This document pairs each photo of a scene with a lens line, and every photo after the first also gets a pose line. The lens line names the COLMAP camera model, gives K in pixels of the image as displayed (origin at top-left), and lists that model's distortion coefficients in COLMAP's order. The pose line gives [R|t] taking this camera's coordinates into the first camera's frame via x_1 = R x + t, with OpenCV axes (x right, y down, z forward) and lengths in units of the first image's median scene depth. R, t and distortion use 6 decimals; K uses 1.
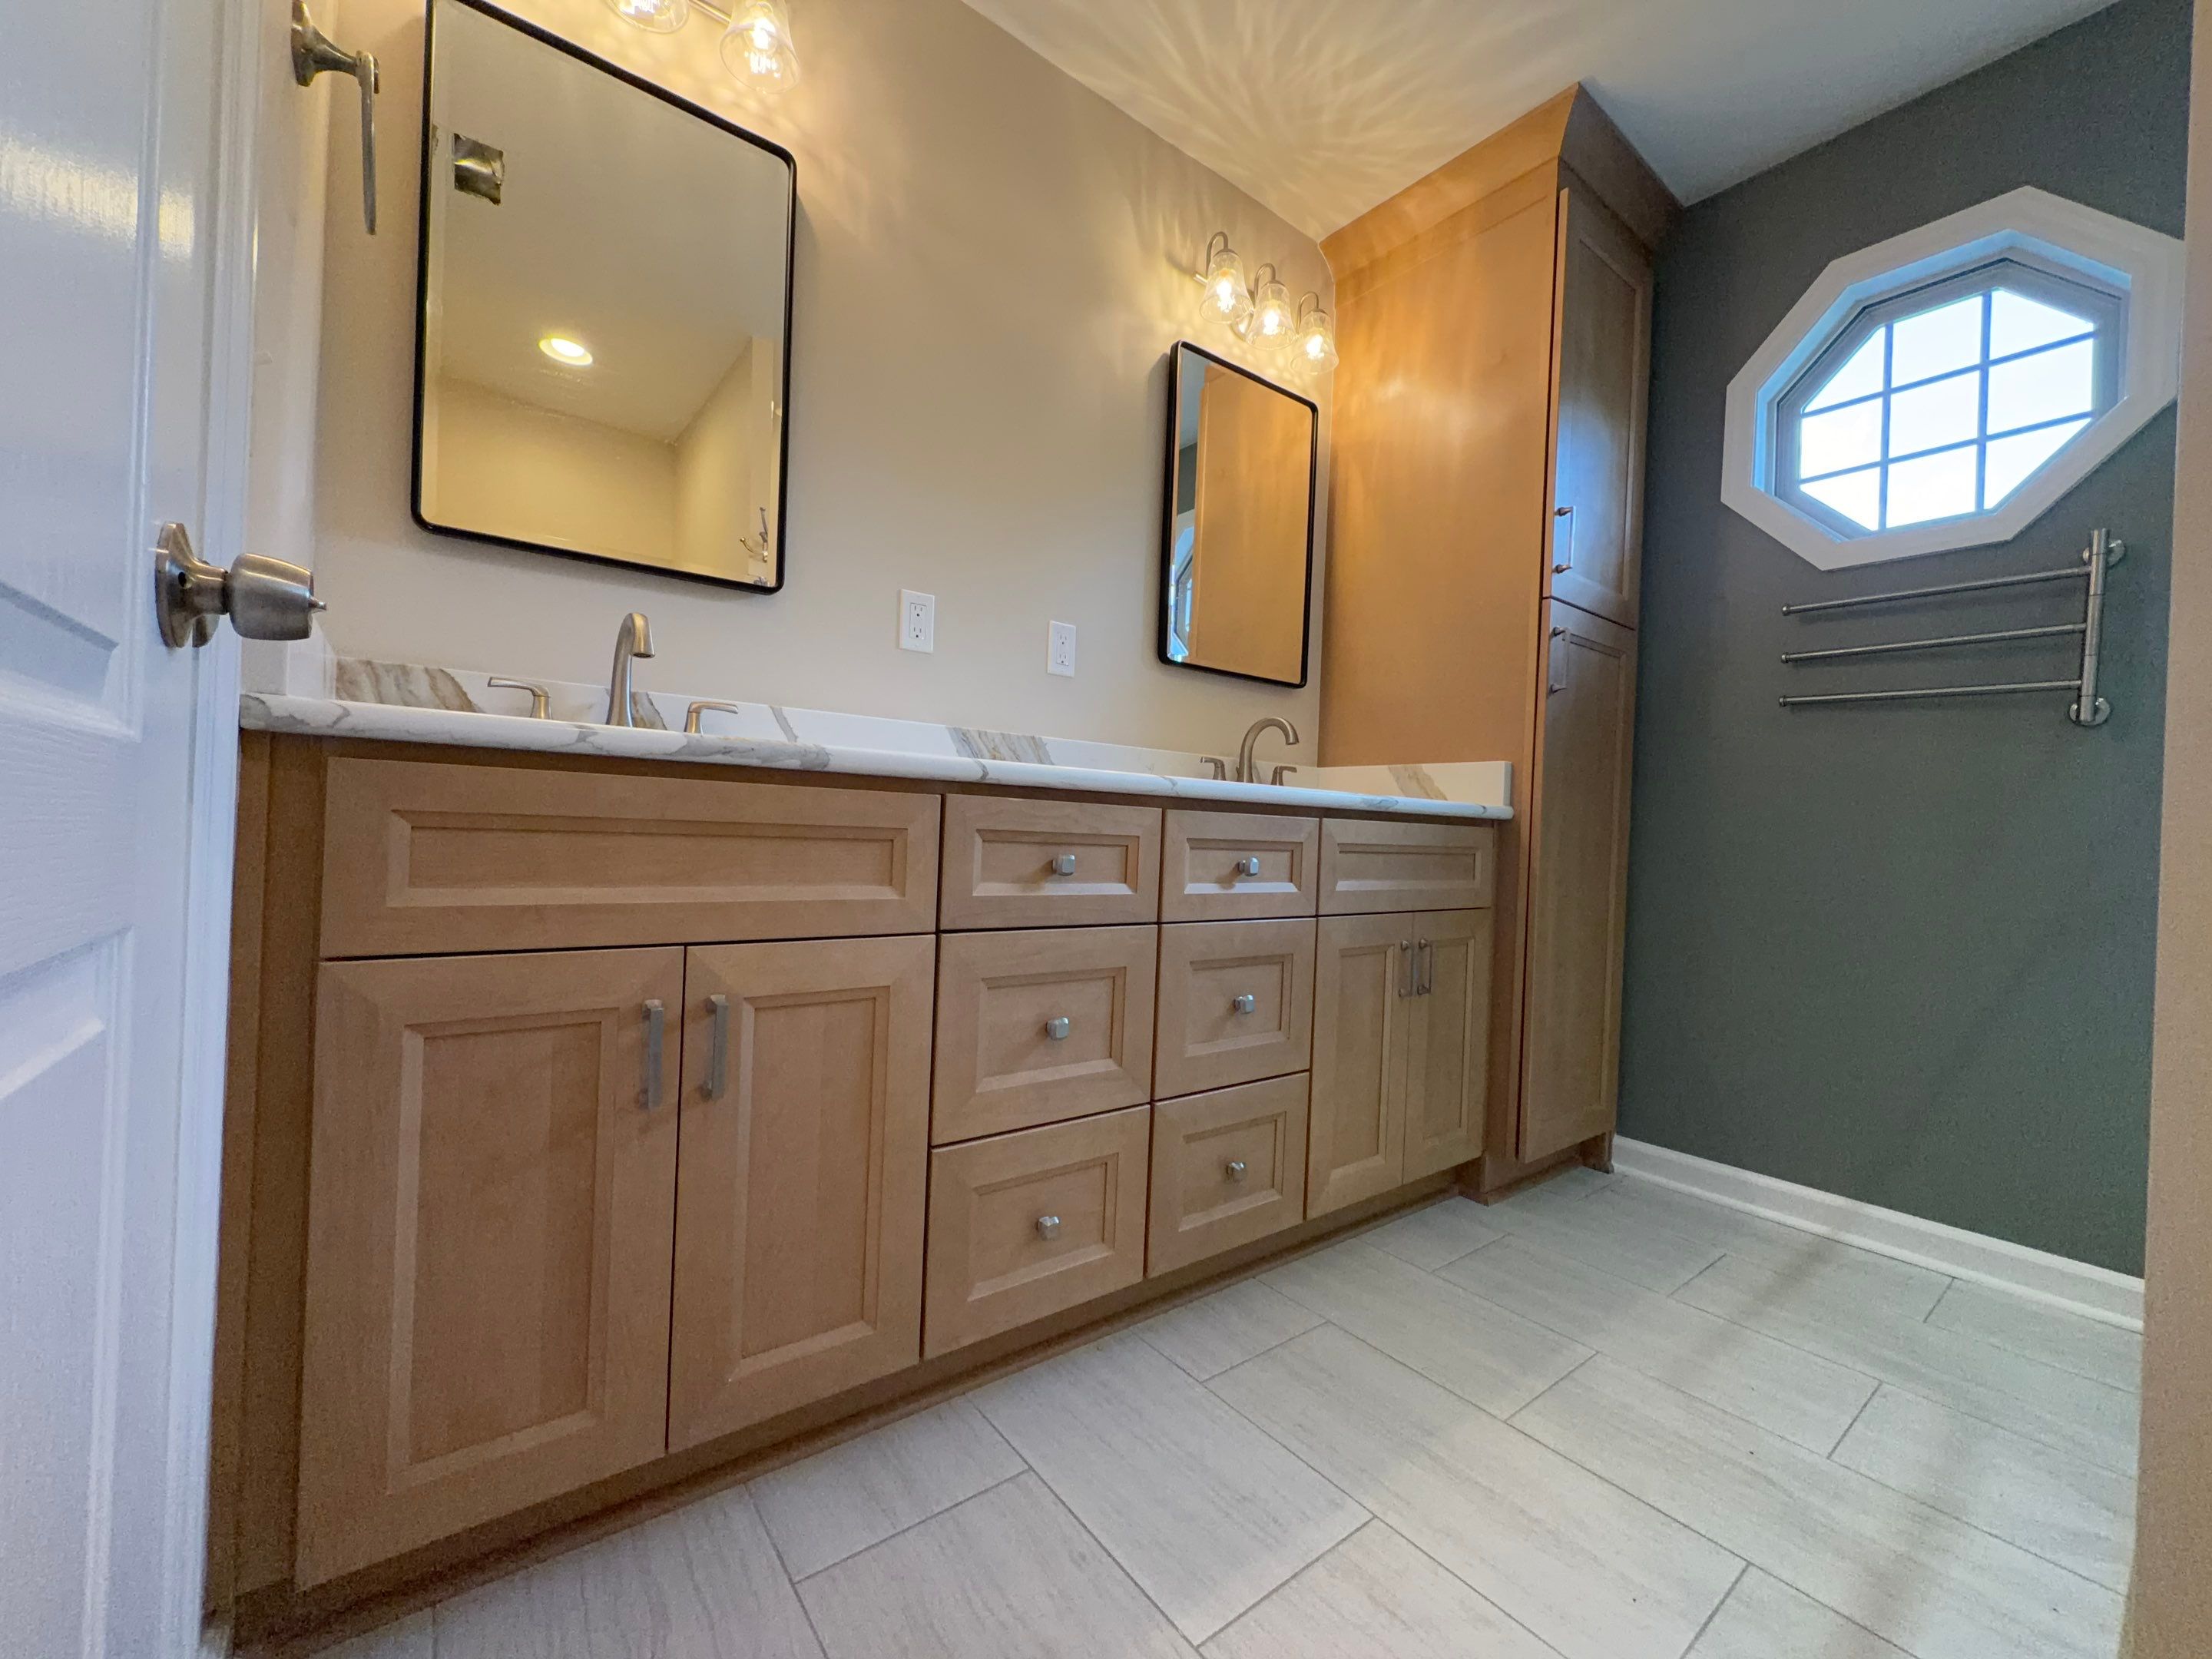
lens RADIAL K [[880.5, 0, 1106.4], [0, 880.5, 832.2], [0, 0, 1]] dist [0.001132, -0.000205]
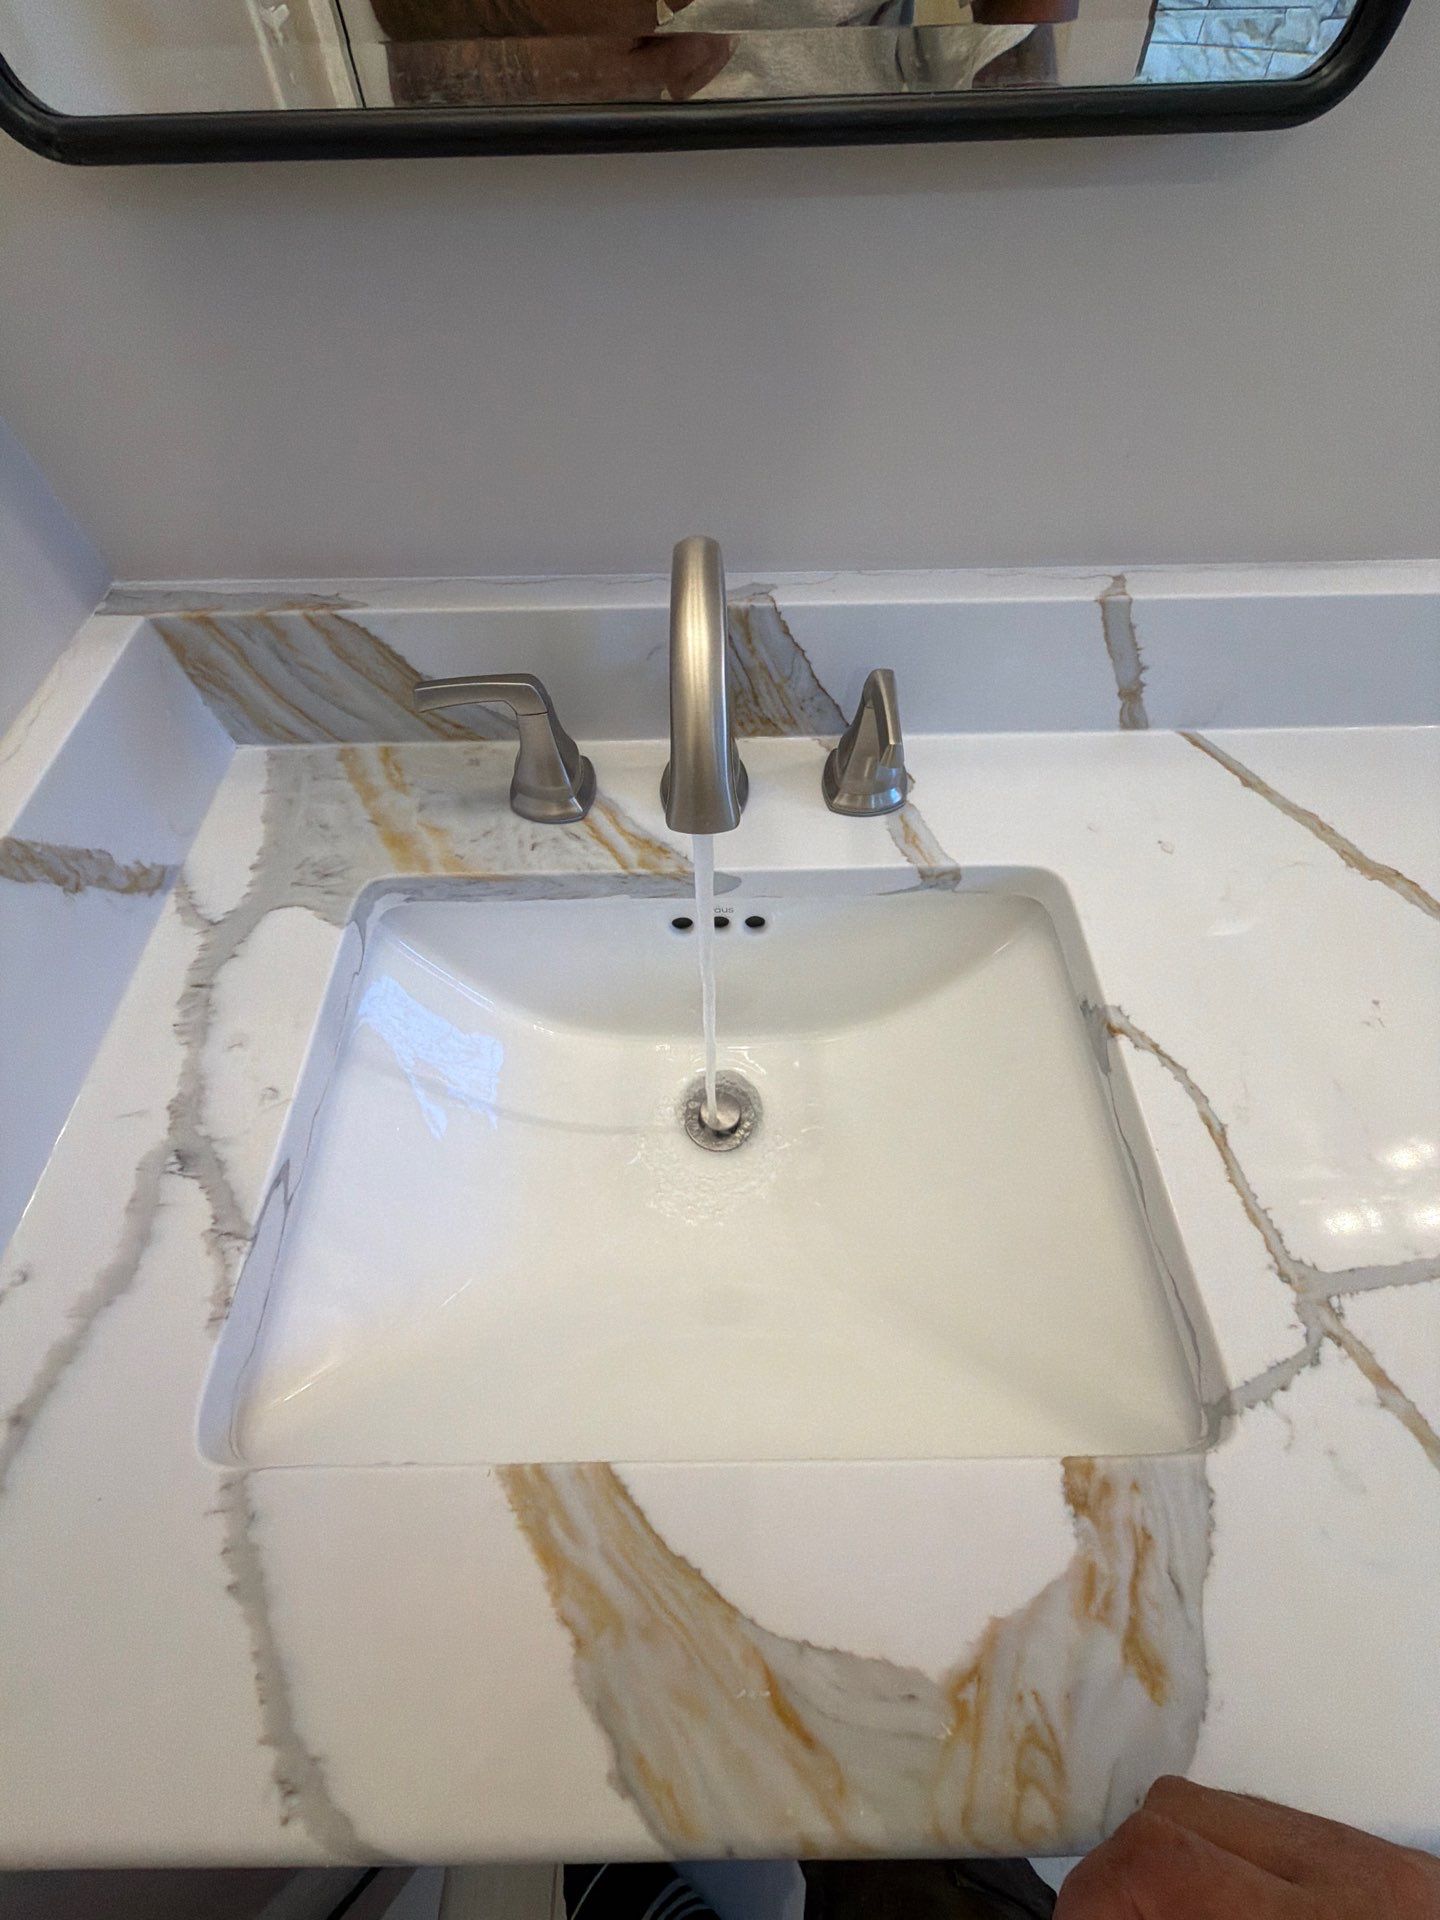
lens RADIAL K [[764.3, 0, 717.1], [0, 764.3, 961.3], [0, 0, 1]] dist [0.001132, -0.000205]
pose [[0.796999, 0.480982, -0.365306, -0.264097], [0.042210, 0.558995, 0.828096, -0.257532], [0.602503, -0.675411, 0.425217, 0.560759]]
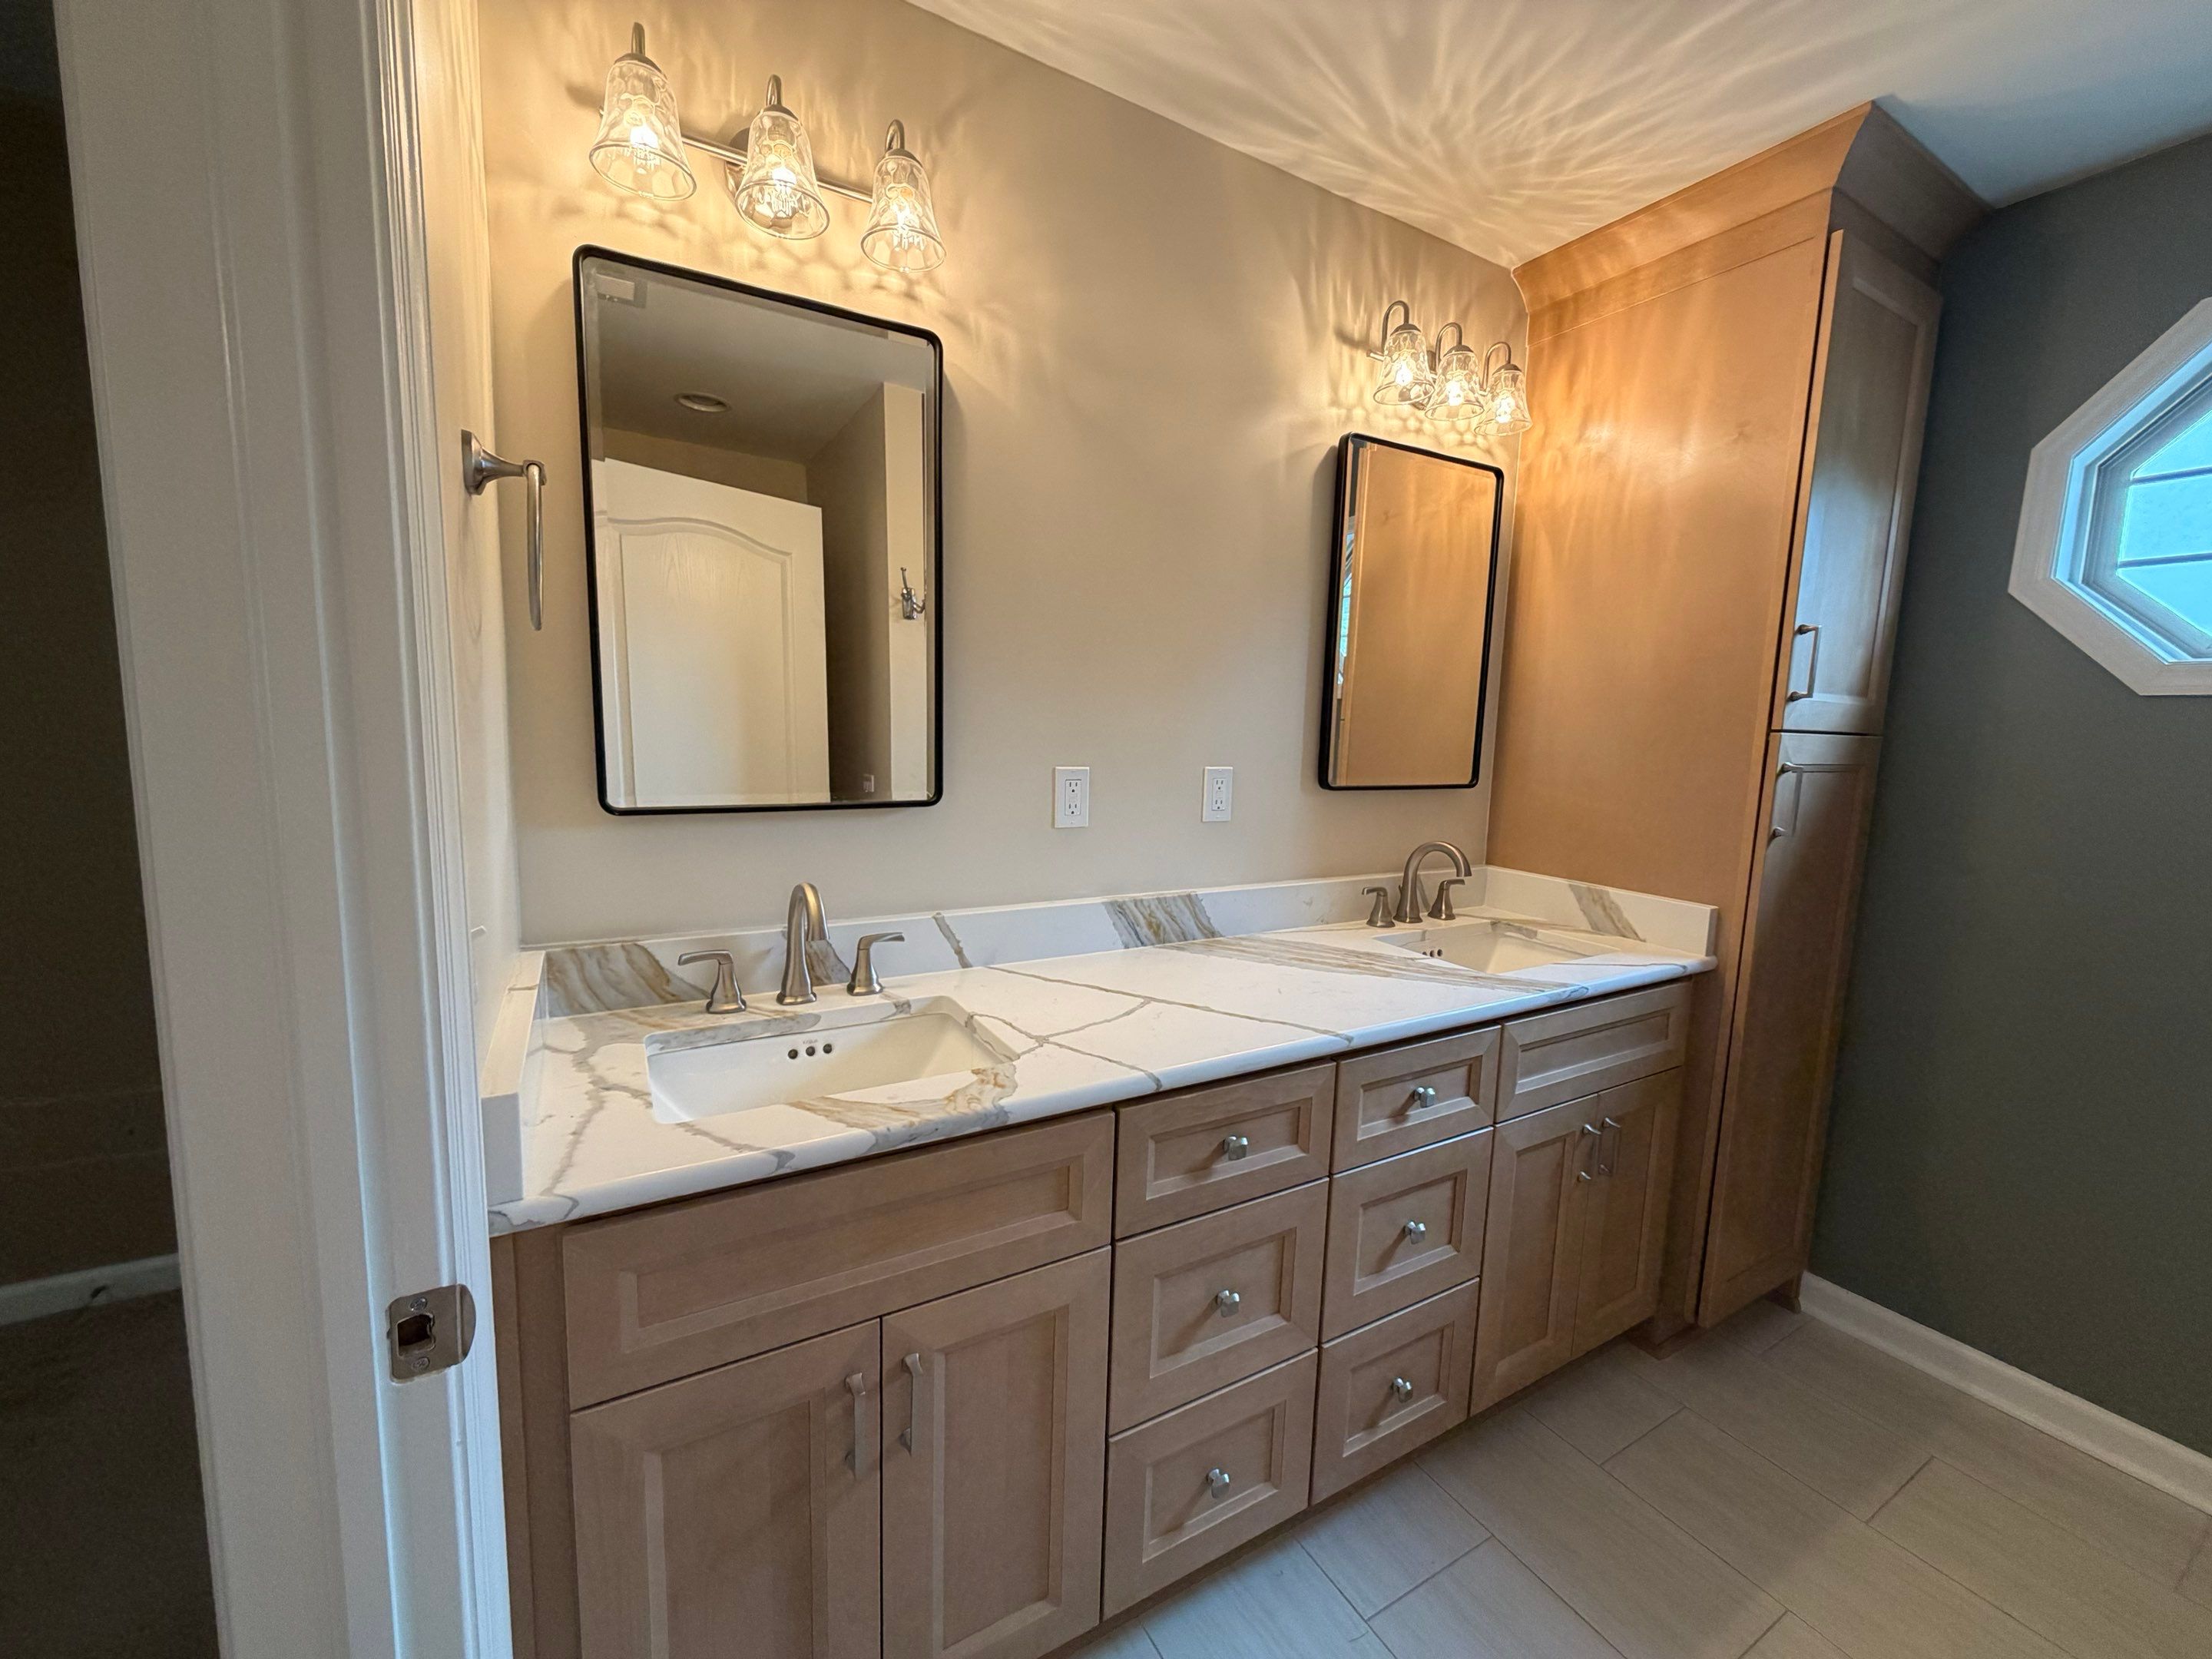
lens RADIAL K [[880.5, 0, 1113.2], [0, 880.5, 829.7], [0, 0, 1]] dist [0.001132, -0.000205]
pose [[0.991198, 0.006572, -0.132228, -0.038129], [0.008510, 0.993539, 0.113173, -0.287480], [0.132117, -0.113302, 0.984737, 0.042020]]
